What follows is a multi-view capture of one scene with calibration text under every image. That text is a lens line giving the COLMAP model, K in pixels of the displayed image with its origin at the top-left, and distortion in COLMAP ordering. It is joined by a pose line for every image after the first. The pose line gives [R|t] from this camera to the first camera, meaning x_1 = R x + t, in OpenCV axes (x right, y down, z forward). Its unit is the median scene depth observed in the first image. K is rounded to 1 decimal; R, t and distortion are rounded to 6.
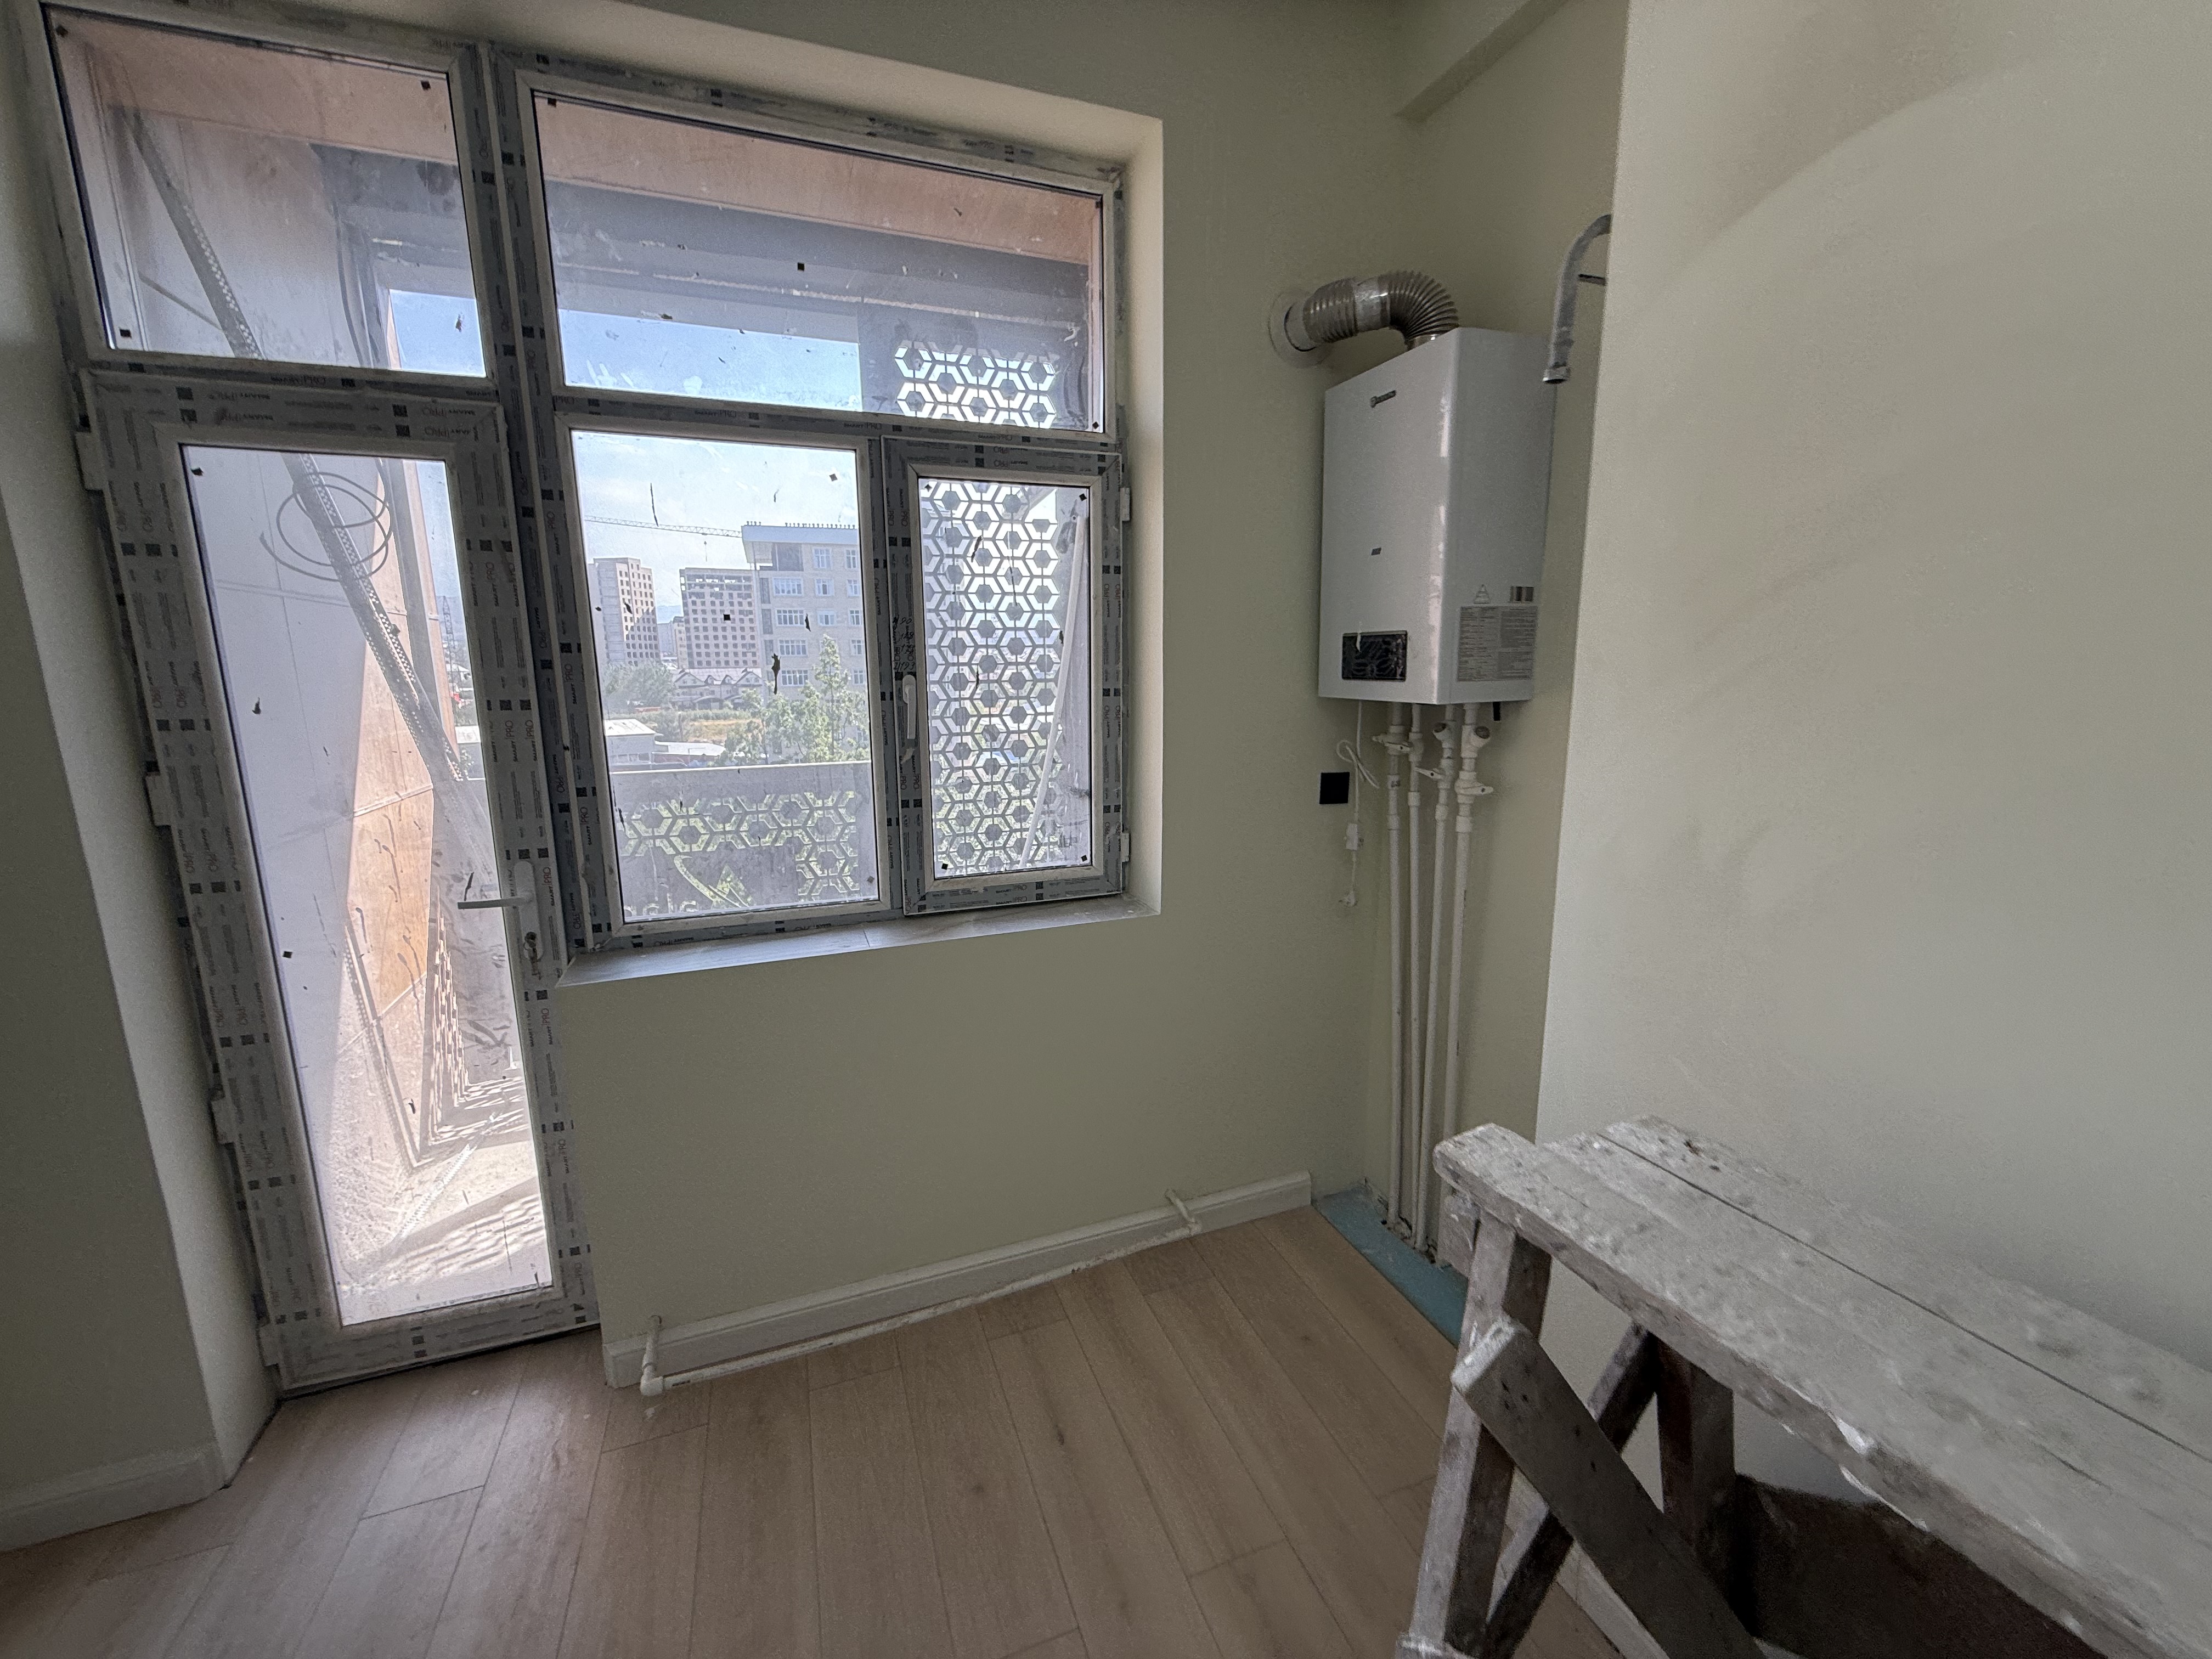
lens RADIAL K [[883.6, 0, 1095.7], [0, 883.6, 825.3], [0, 0, 1]] dist [0.001875, -0.001063]
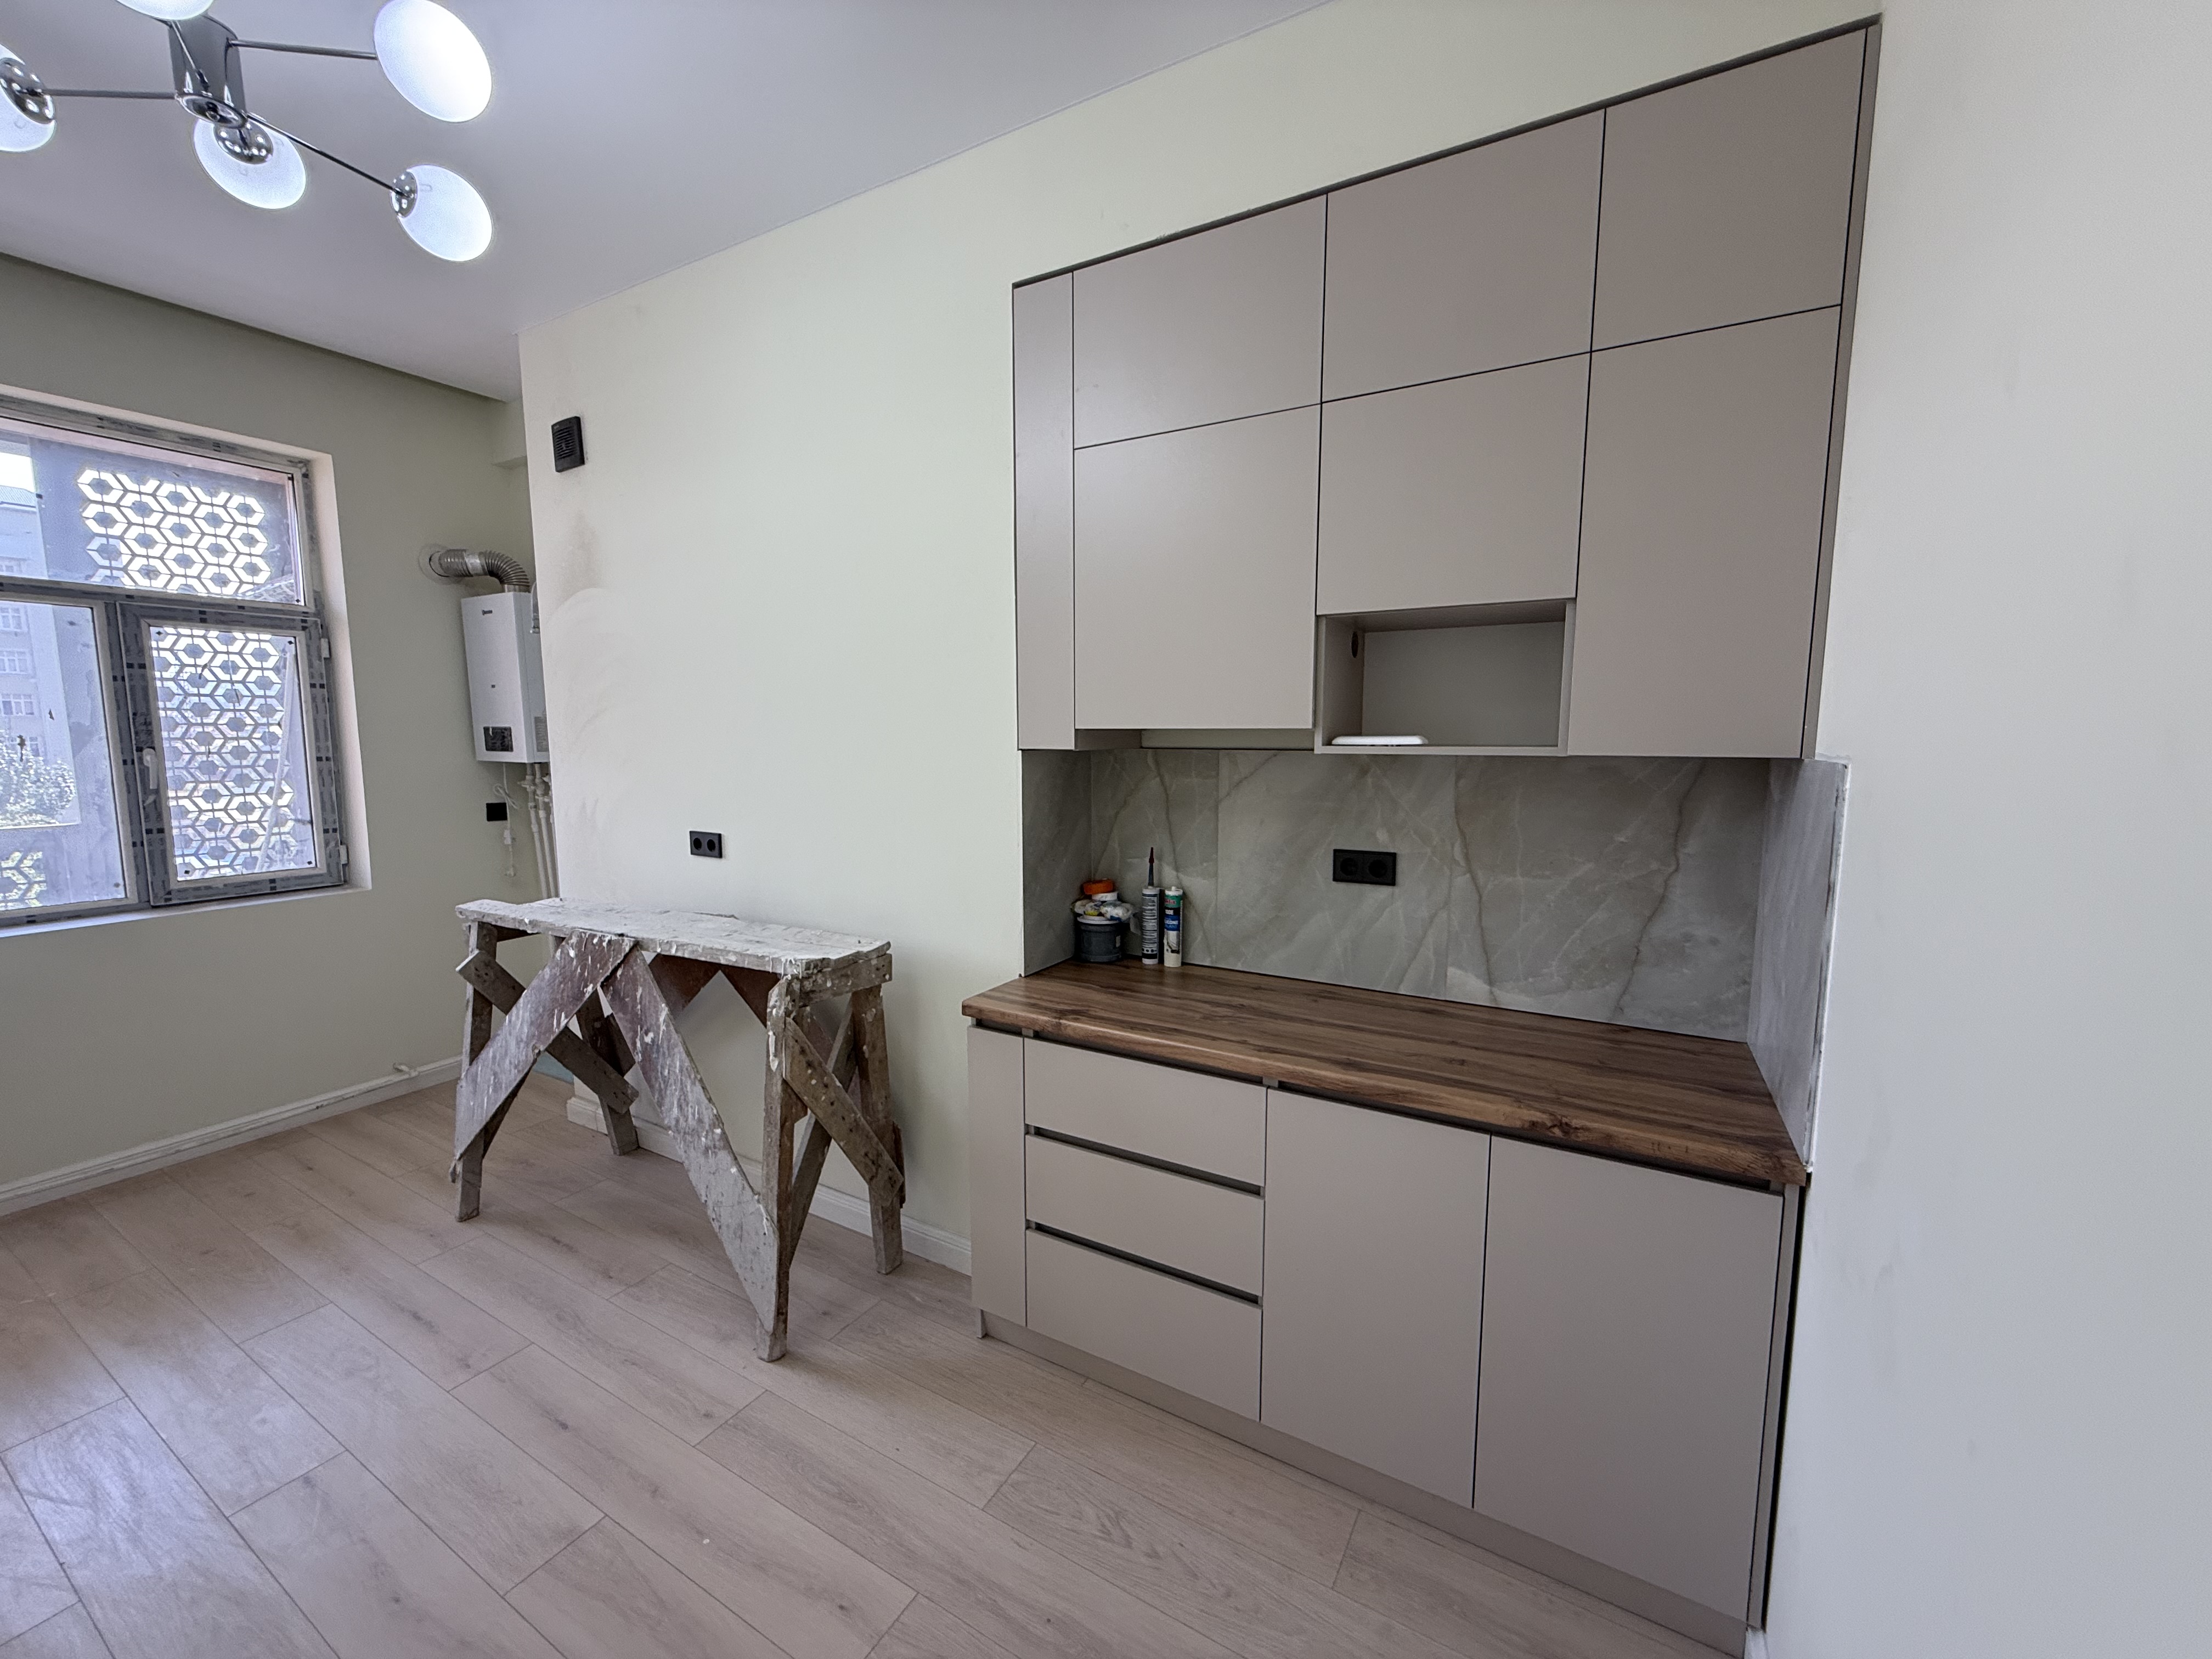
lens RADIAL K [[883.6, 0, 1099.4], [0, 883.6, 831.3], [0, 0, 1]] dist [0.001875, -0.001063]
pose [[0.771720, -0.059662, 0.633158, 0.080182], [0.108272, 0.993381, -0.038361, 0.197690], [-0.626678, 0.098157, 0.773072, -1.135368]]
